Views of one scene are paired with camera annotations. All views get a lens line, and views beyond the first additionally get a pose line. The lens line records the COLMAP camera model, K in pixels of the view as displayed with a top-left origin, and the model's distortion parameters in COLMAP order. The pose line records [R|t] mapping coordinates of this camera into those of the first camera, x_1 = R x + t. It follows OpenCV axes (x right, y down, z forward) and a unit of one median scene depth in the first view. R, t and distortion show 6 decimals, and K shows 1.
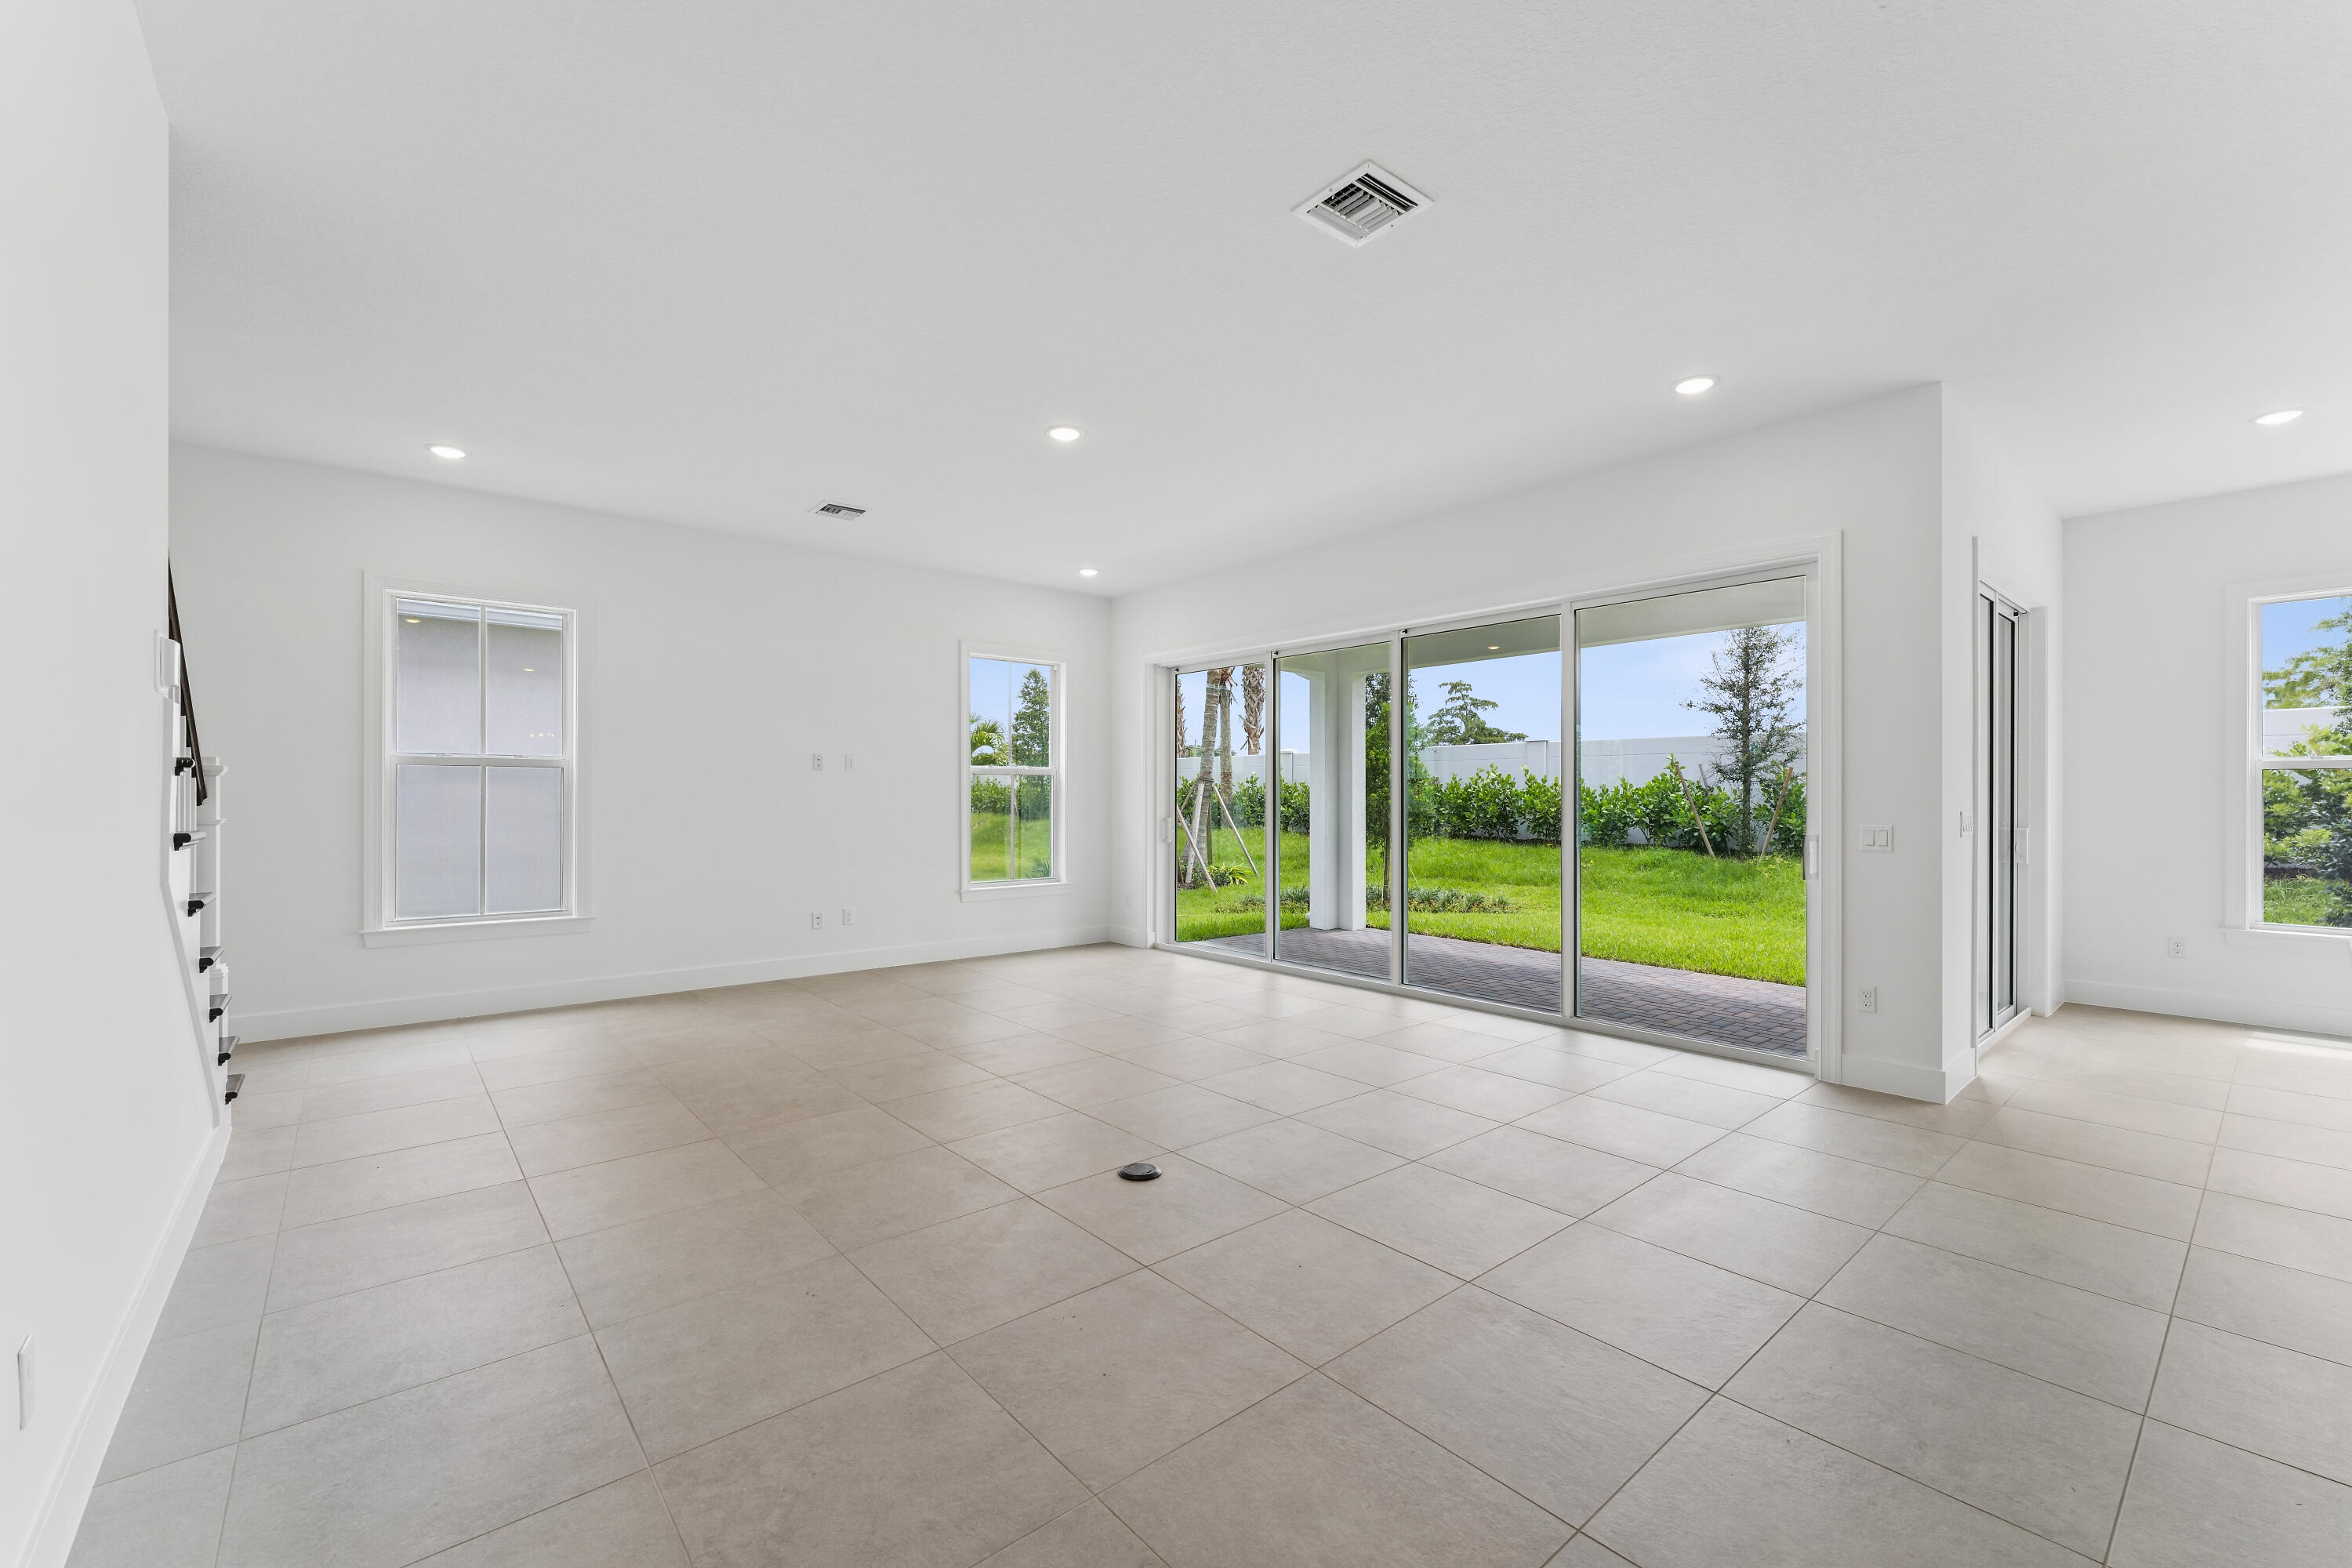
lens RADIAL K [[985.0, 0, 1155.5], [0, 985.0, 783.6], [0, 0, 1]] dist [0.003838, 0.000231]
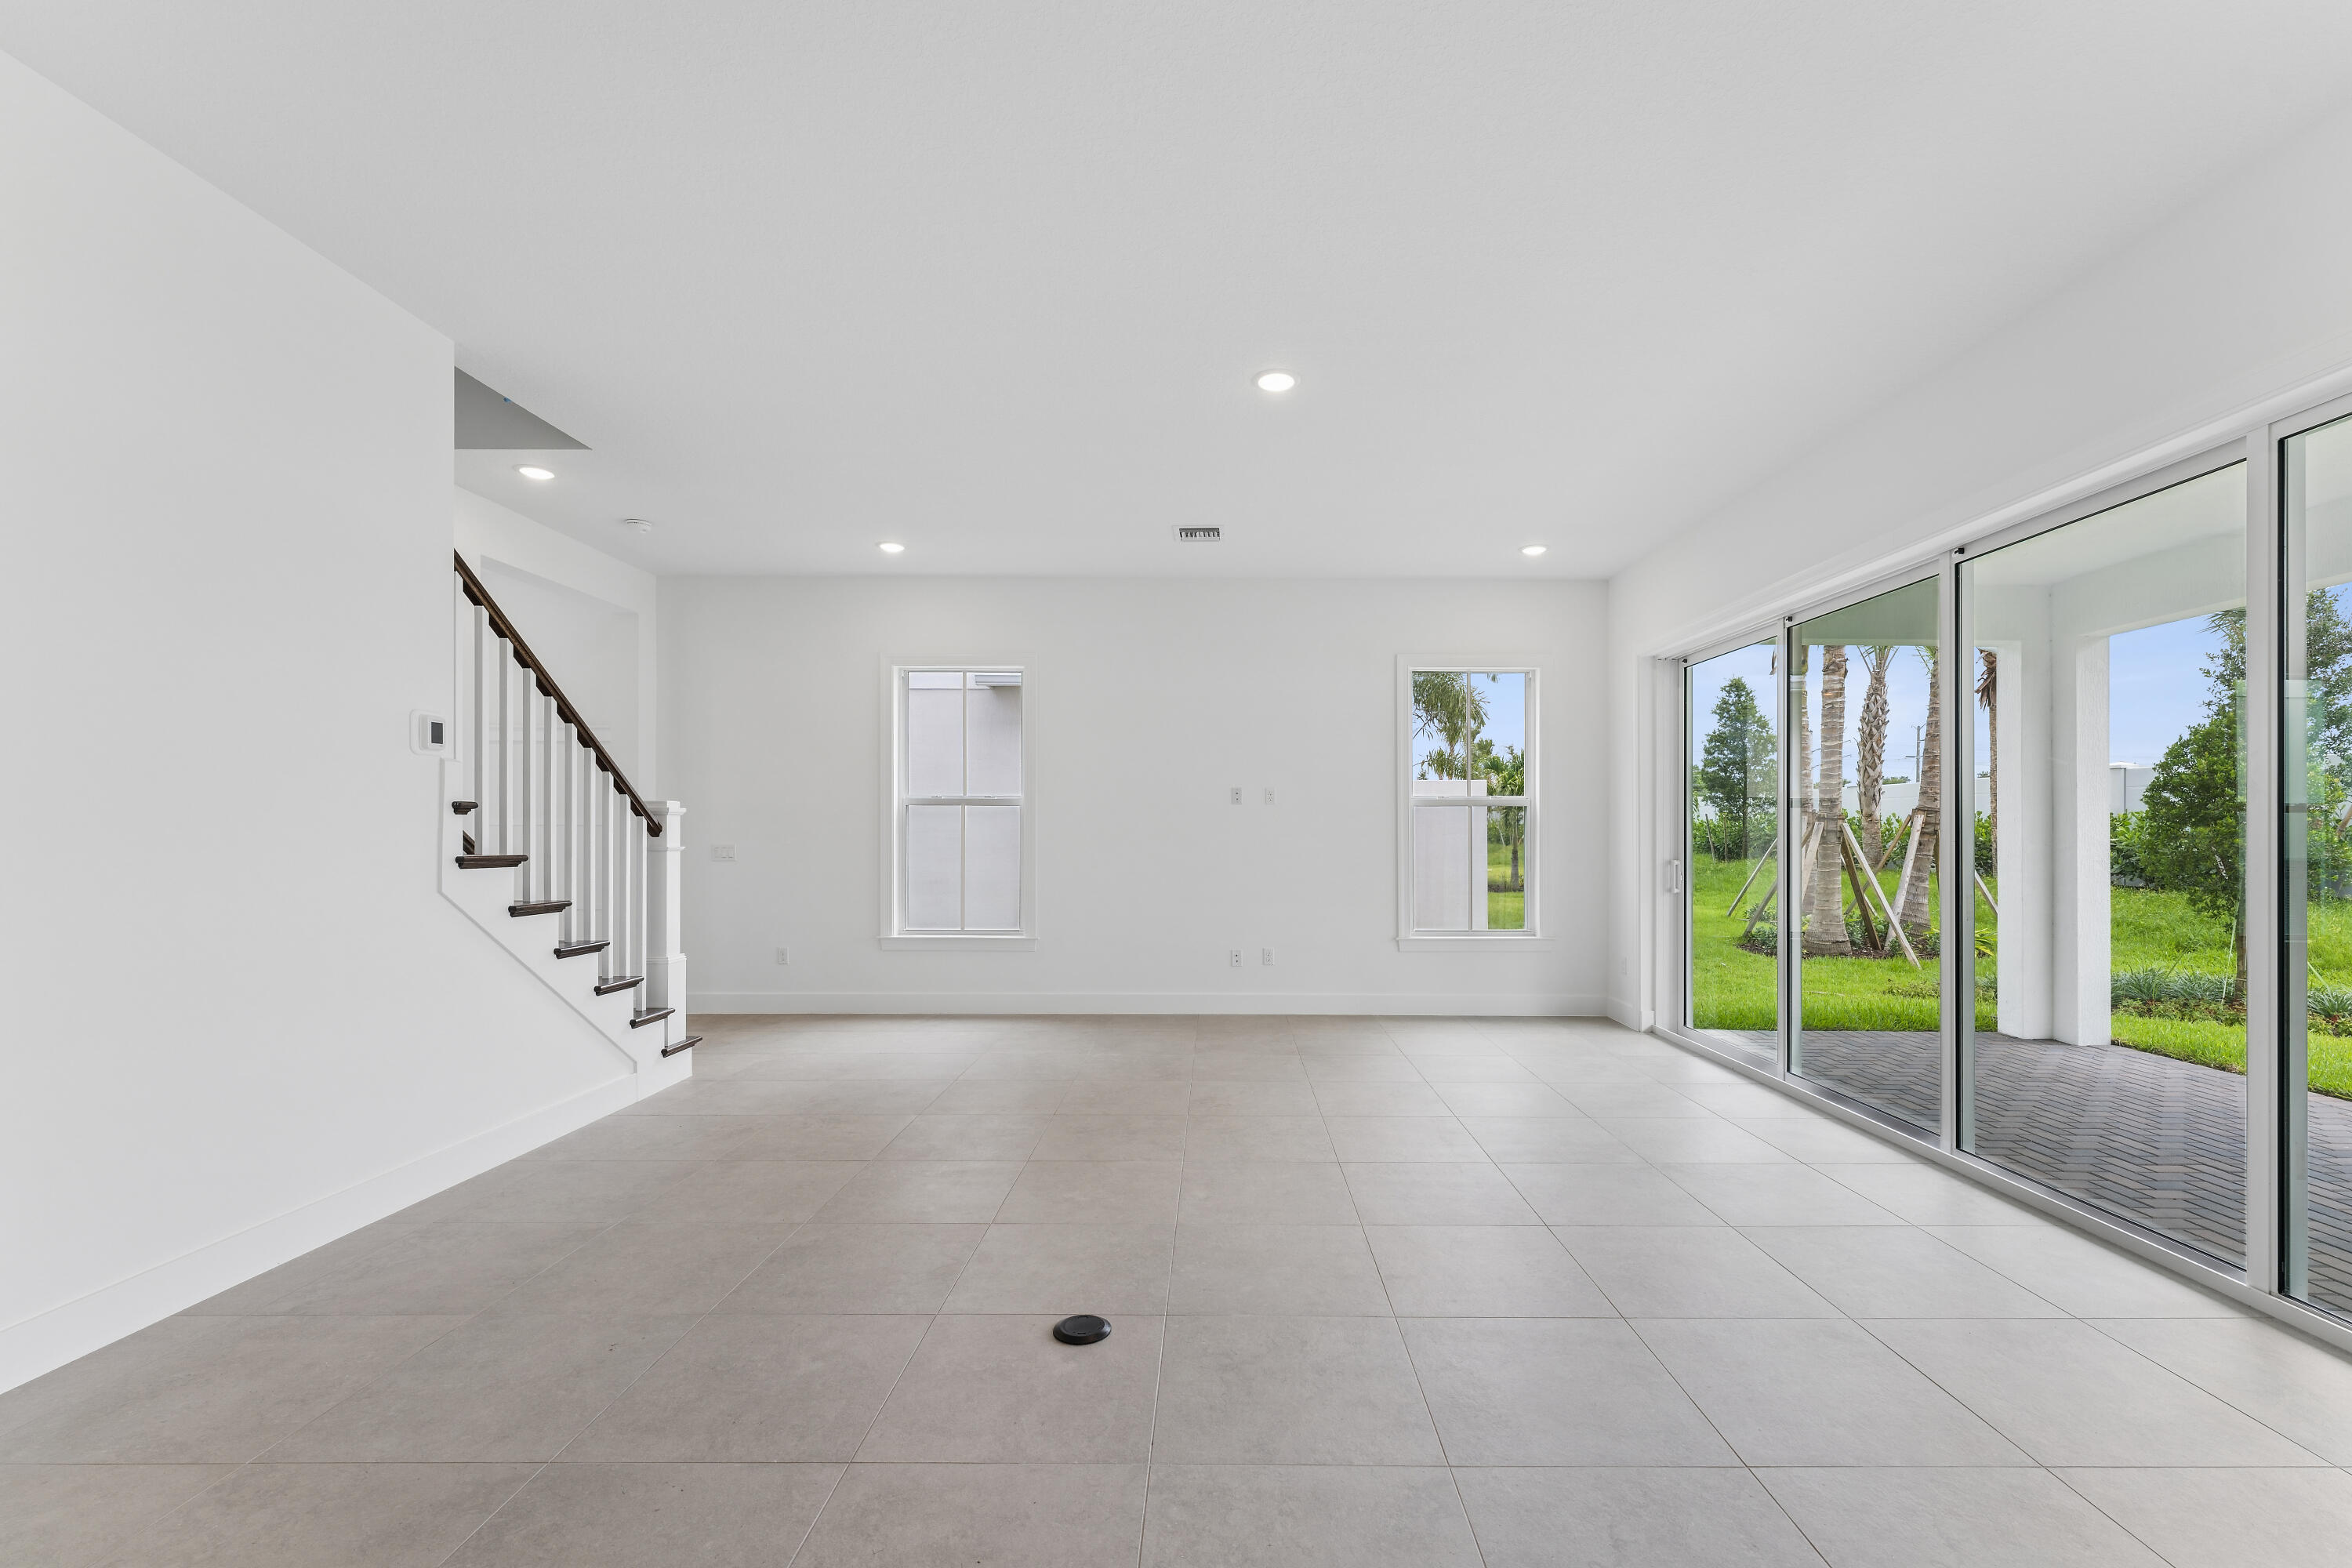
lens RADIAL K [[985.0, 0, 1200.1], [0, 985.0, 821.2], [0, 0, 1]] dist [0.003838, 0.000231]
pose [[0.763220, -0.005905, -0.646112, 0.221106], [0.007320, 0.999973, -0.000492, 0.002831], [0.646097, -0.004354, 0.763243, 0.197799]]
